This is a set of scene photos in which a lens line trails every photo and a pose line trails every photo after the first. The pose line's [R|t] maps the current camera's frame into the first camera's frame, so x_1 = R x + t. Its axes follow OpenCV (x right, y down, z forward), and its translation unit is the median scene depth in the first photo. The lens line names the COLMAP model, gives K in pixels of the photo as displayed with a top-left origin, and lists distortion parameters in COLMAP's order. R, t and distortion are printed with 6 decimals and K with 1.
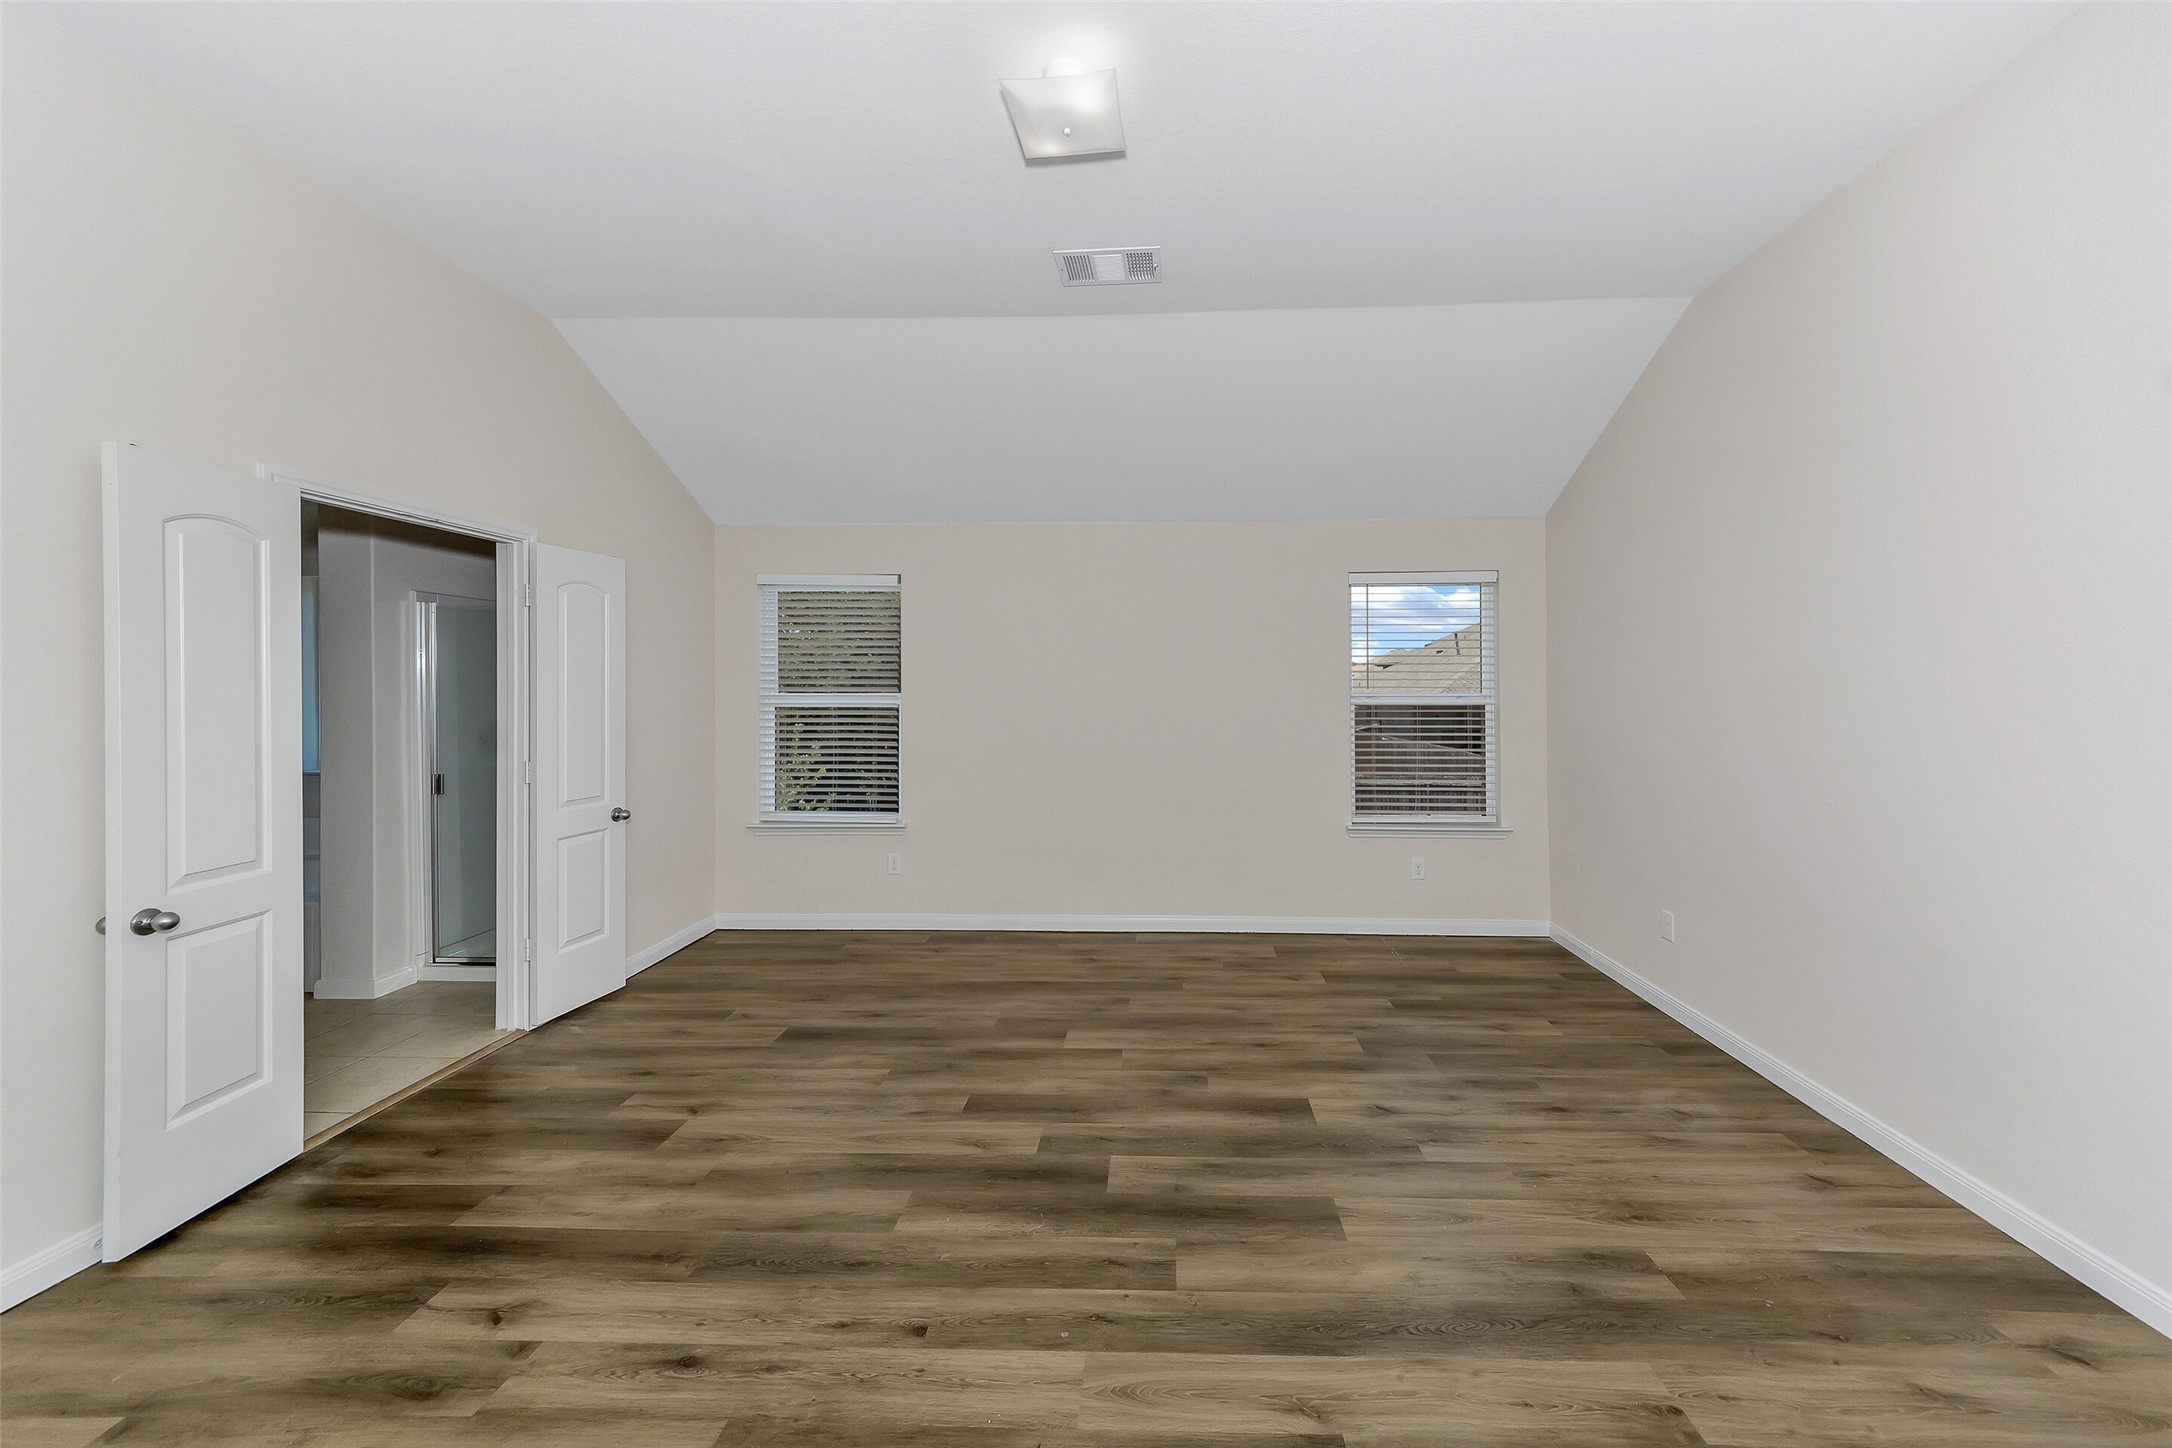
lens RADIAL K [[804.2, 0, 1121.1], [0, 804.2, 685.1], [0, 0, 1]] dist [0.019488, -0.010165]
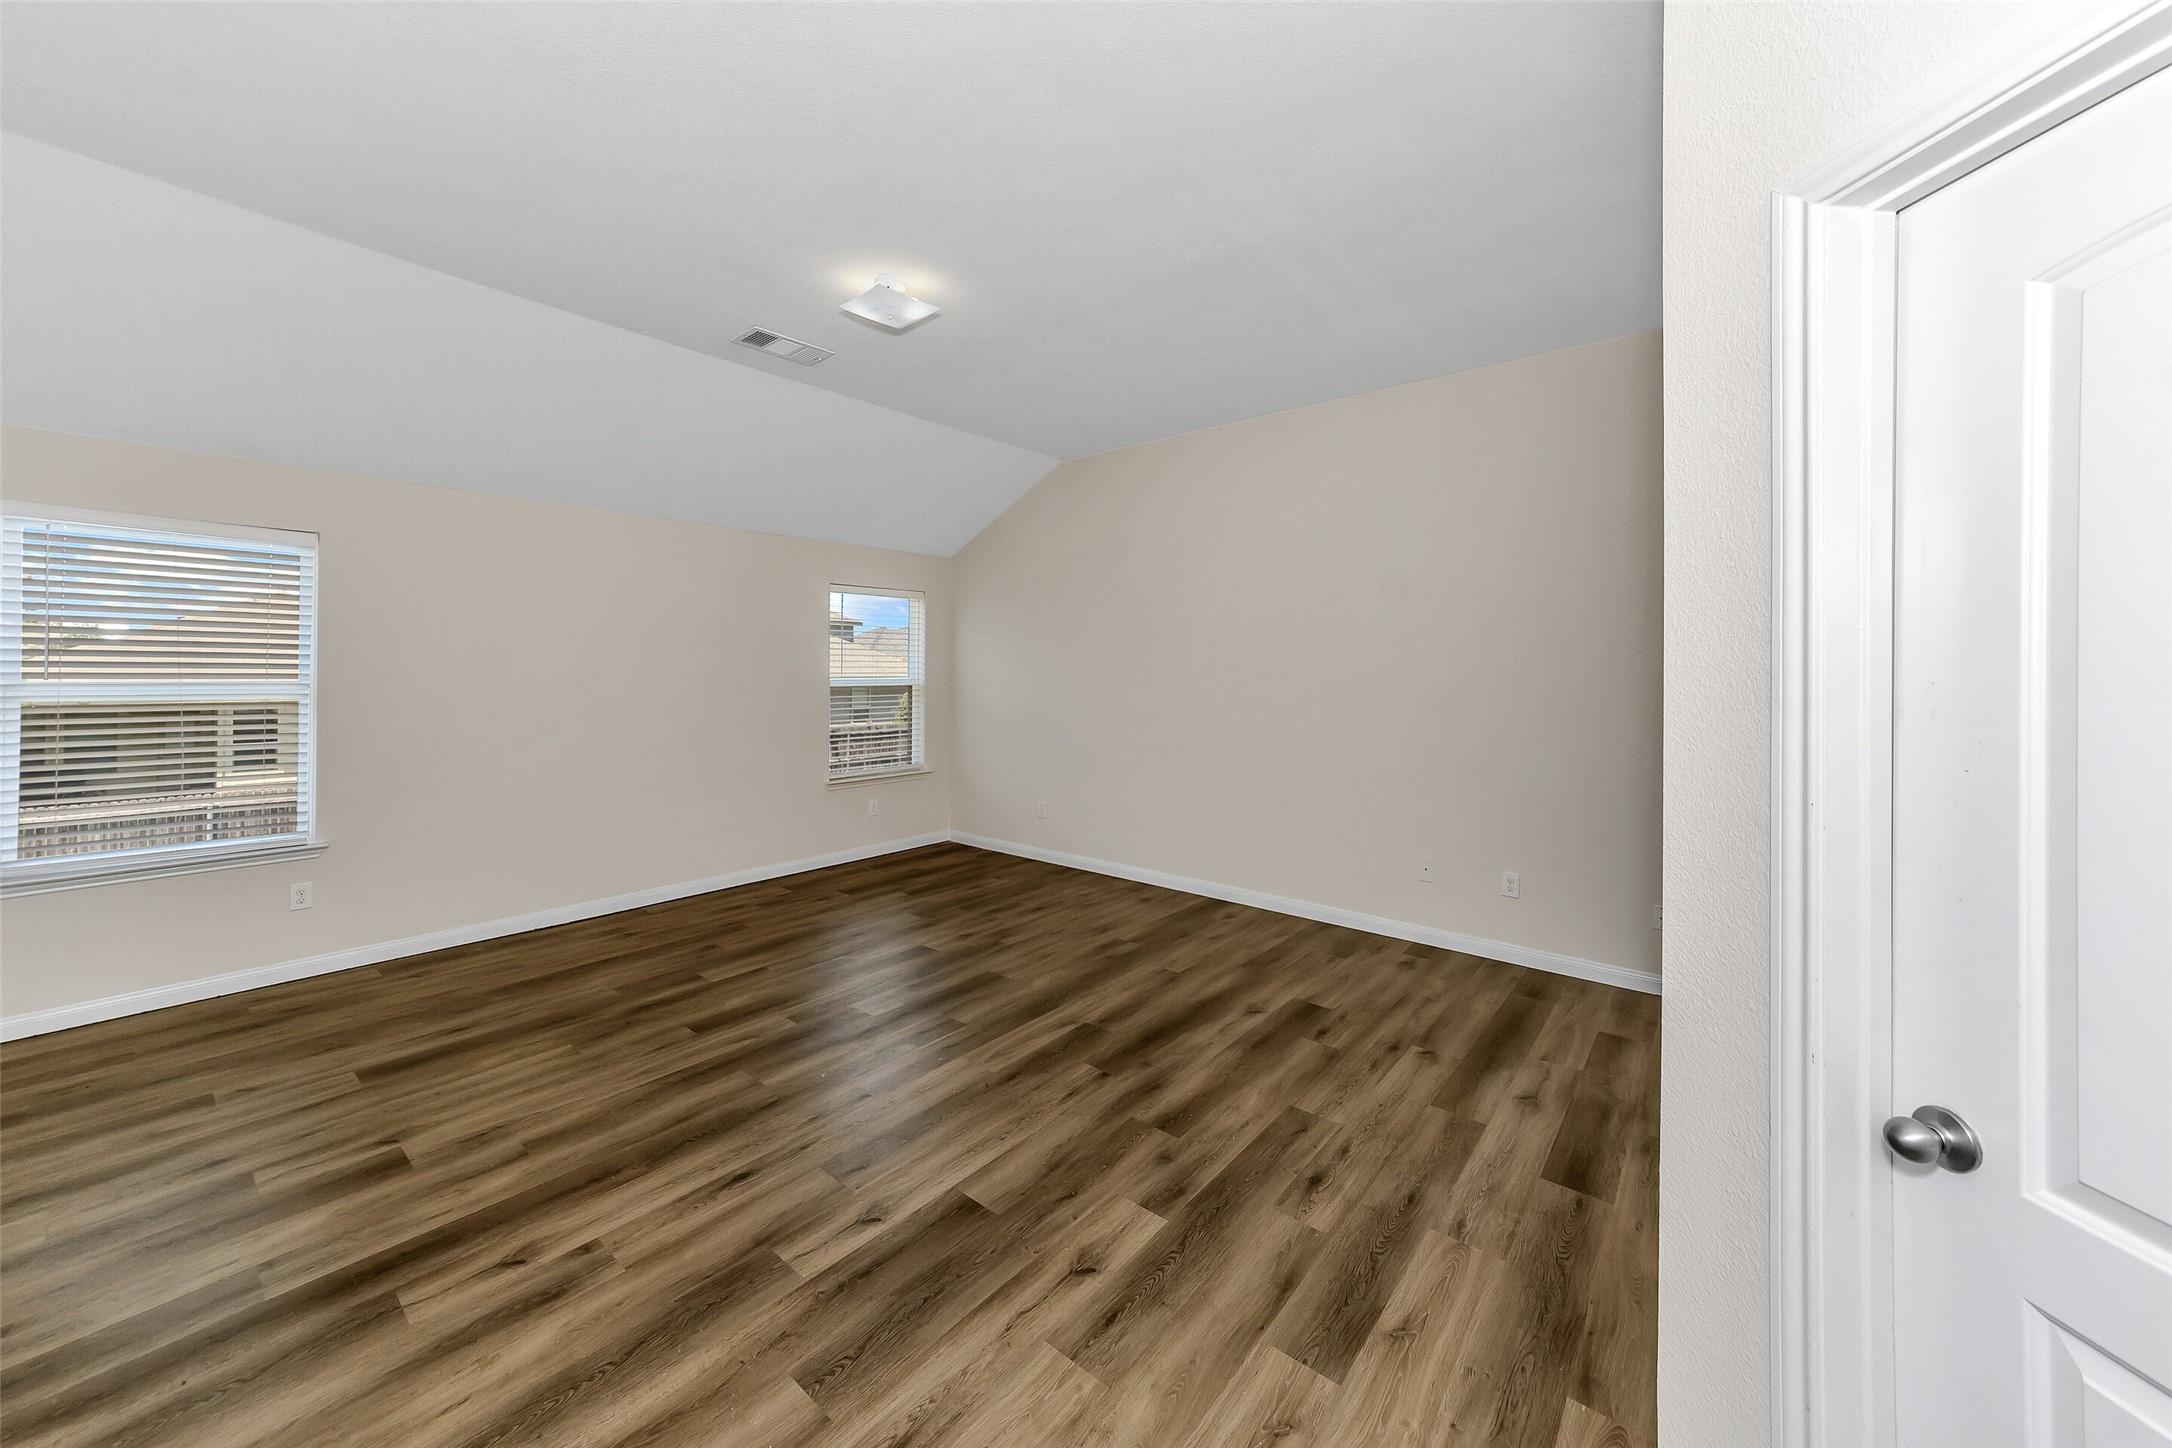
lens RADIAL K [[790.4, 0, 1091.8], [0, 790.4, 671.9], [0, 0, 1]] dist [0.020203, -0.009371]
pose [[0.617106, 0.000972, 0.786880, -0.704210], [-0.005322, 0.999982, 0.002939, -0.008298], [-0.786862, -0.006001, 0.617099, -0.159436]]
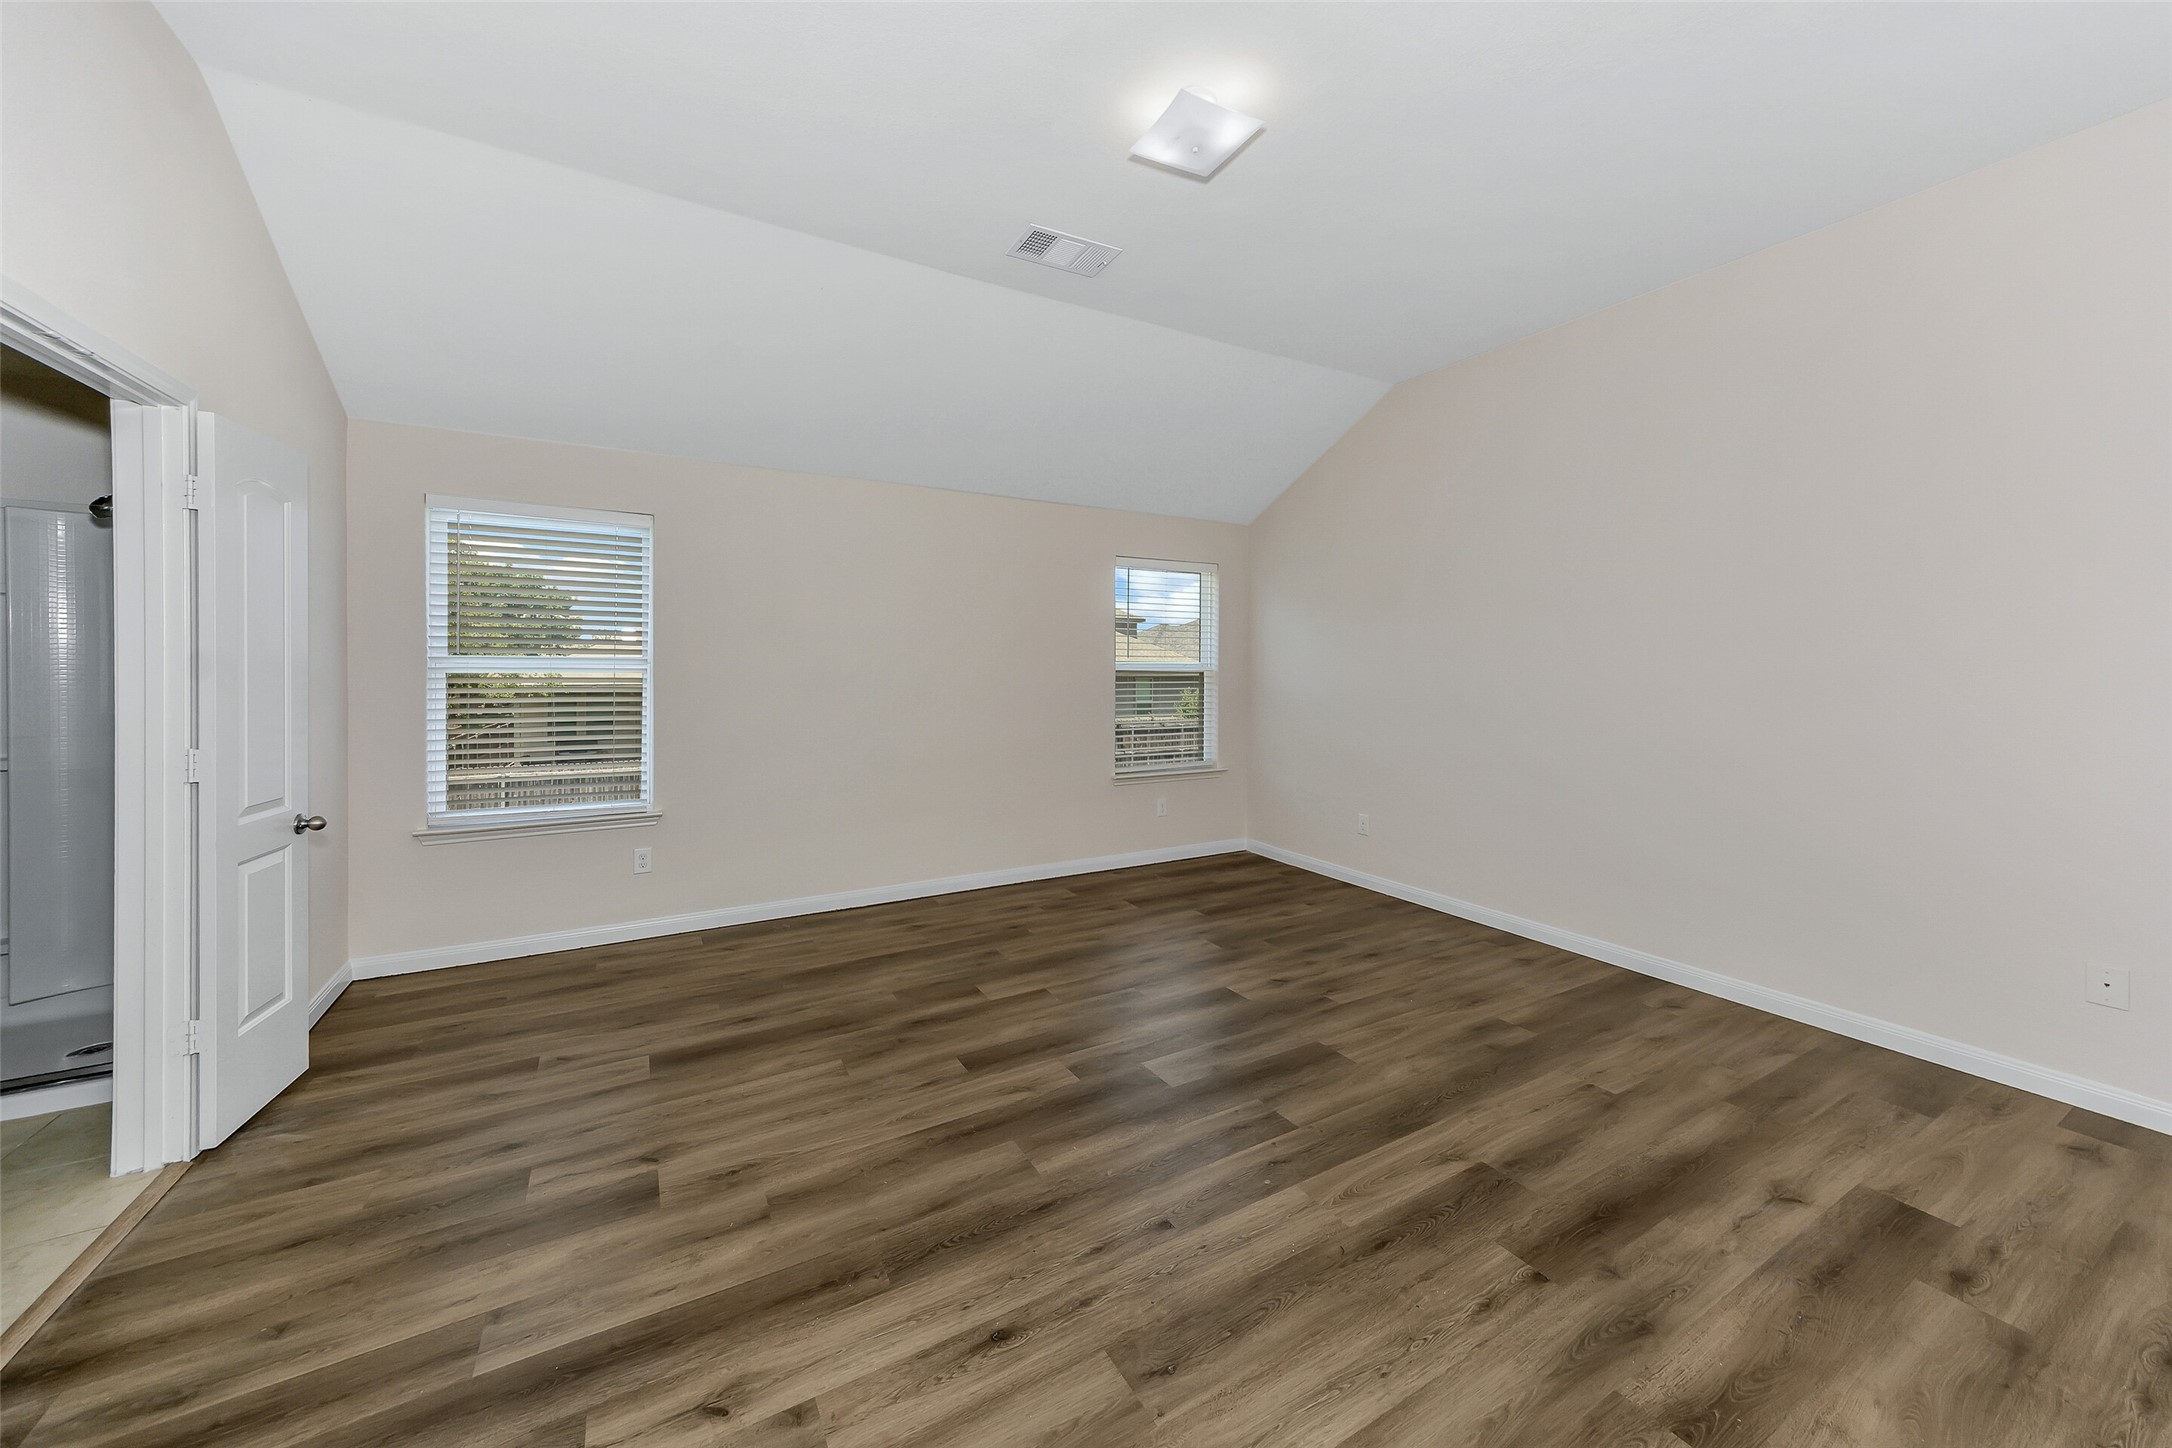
lens RADIAL K [[790.4, 0, 1091.8], [0, 790.4, 671.9], [0, 0, 1]] dist [0.020203, -0.009371]
pose [[0.849151, 0.002482, 0.528144, -0.542602], [-0.008234, 0.999930, 0.008539, 0.024783], [-0.528086, -0.011600, 0.849112, 0.088722]]
